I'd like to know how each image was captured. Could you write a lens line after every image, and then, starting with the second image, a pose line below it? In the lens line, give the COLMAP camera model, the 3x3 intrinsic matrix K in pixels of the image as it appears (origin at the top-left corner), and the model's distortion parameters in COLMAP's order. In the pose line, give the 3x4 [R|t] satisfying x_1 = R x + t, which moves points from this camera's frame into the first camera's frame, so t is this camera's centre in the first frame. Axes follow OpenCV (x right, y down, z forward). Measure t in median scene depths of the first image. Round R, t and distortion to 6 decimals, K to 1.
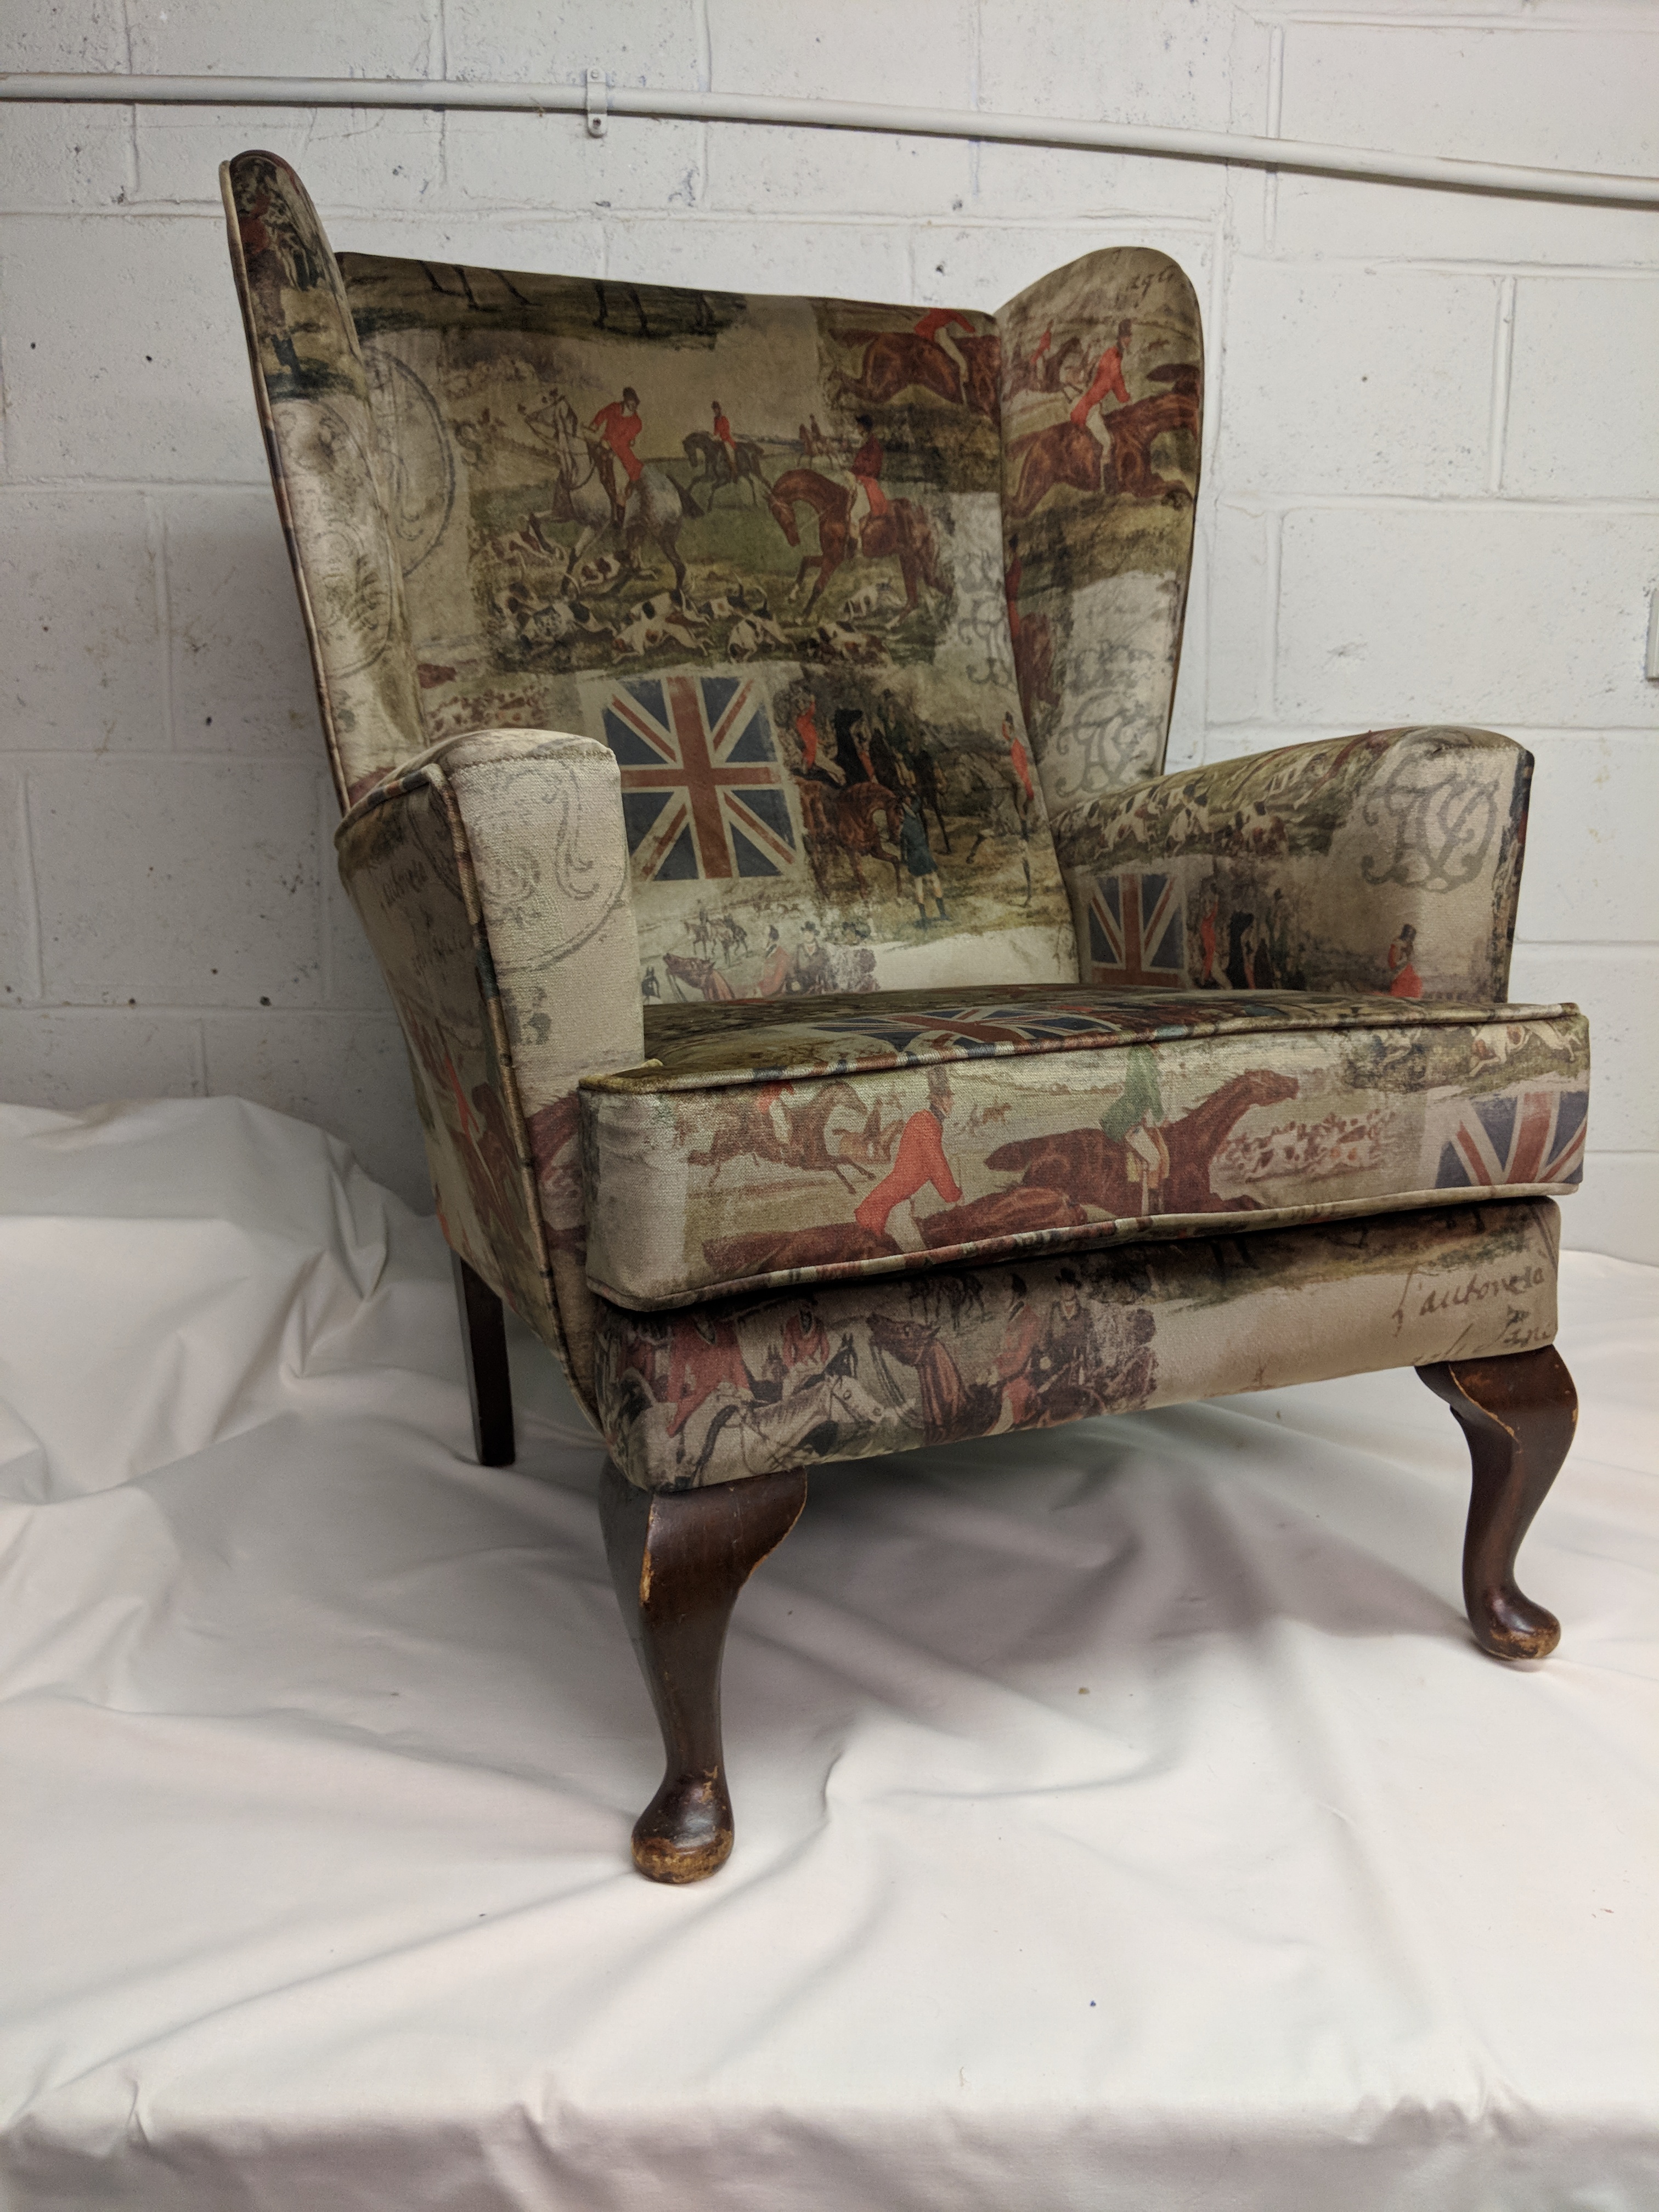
lens RADIAL K [[1816.1, 0, 827.6], [0, 1816.1, 1125.7], [0, 0, 1]] dist [0.021223, -0.067147]
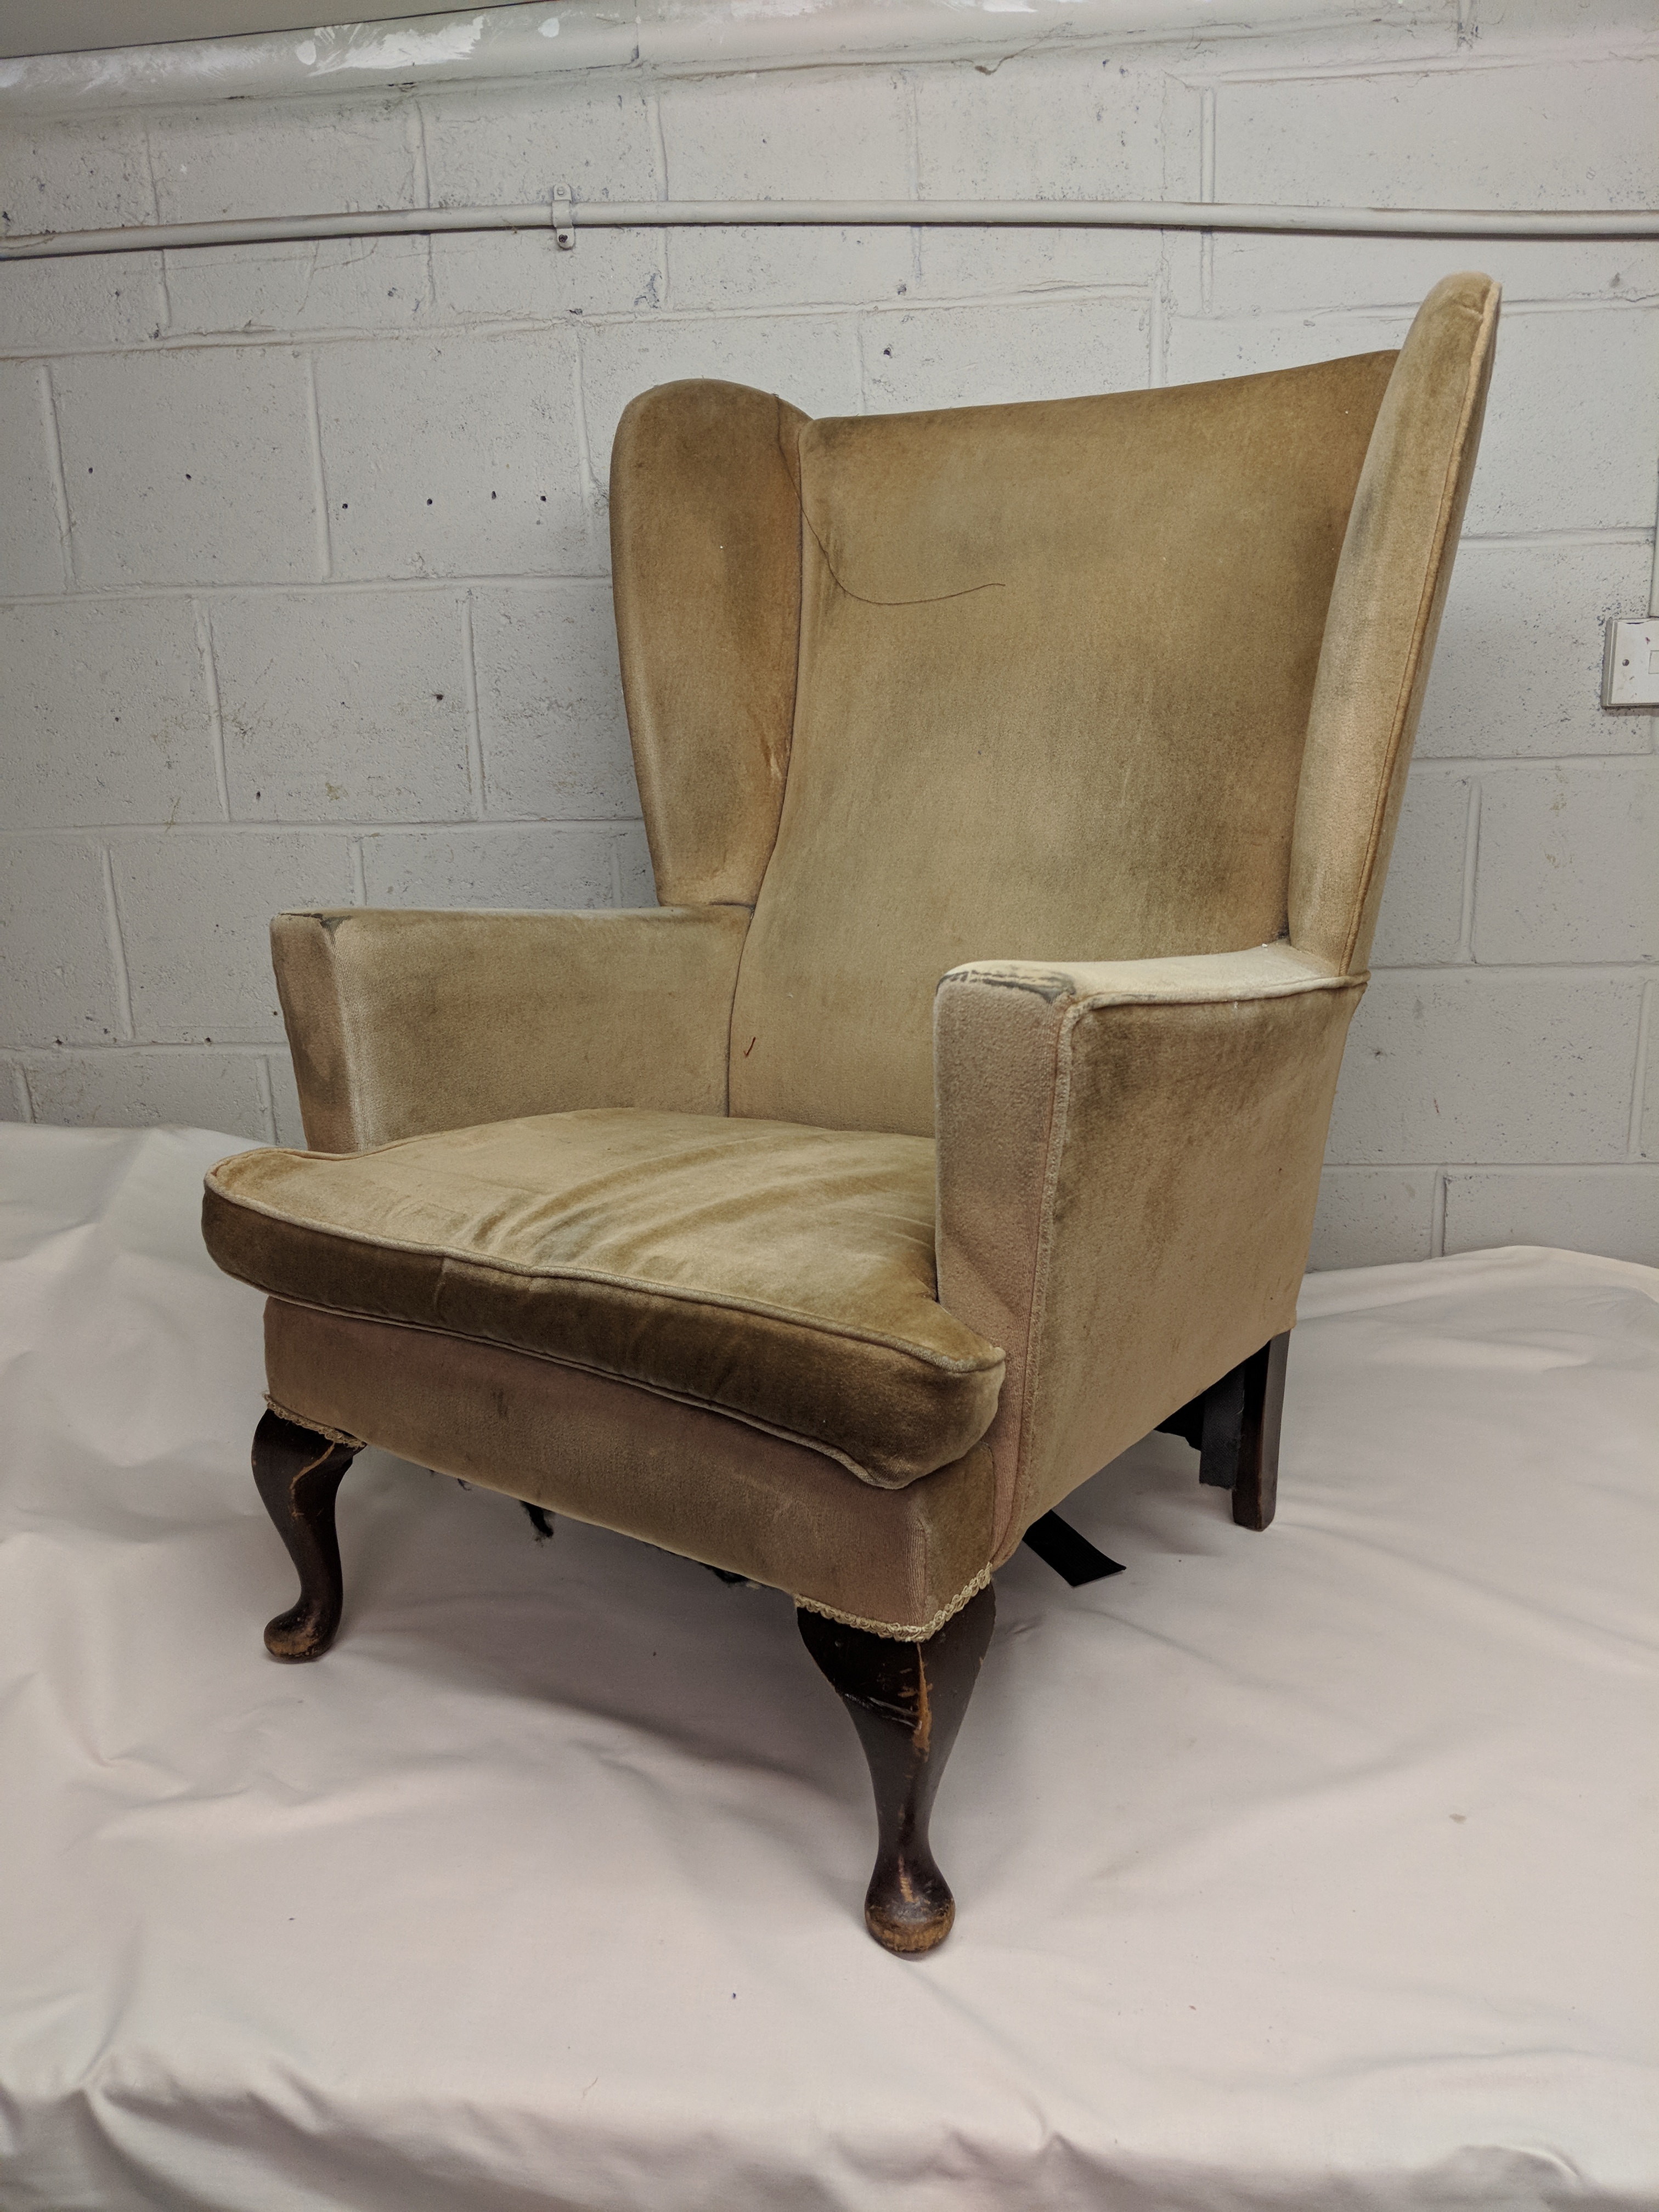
lens RADIAL K [[1816.1, 0, 821.0], [0, 1816.1, 1103.2], [0, 0, 1]] dist [0.021223, -0.067147]
pose [[0.989786, -0.006024, -0.142434, 0.172544], [0.015707, 0.997632, 0.066959, -0.106599], [0.141693, -0.068512, 0.987537, -0.081390]]
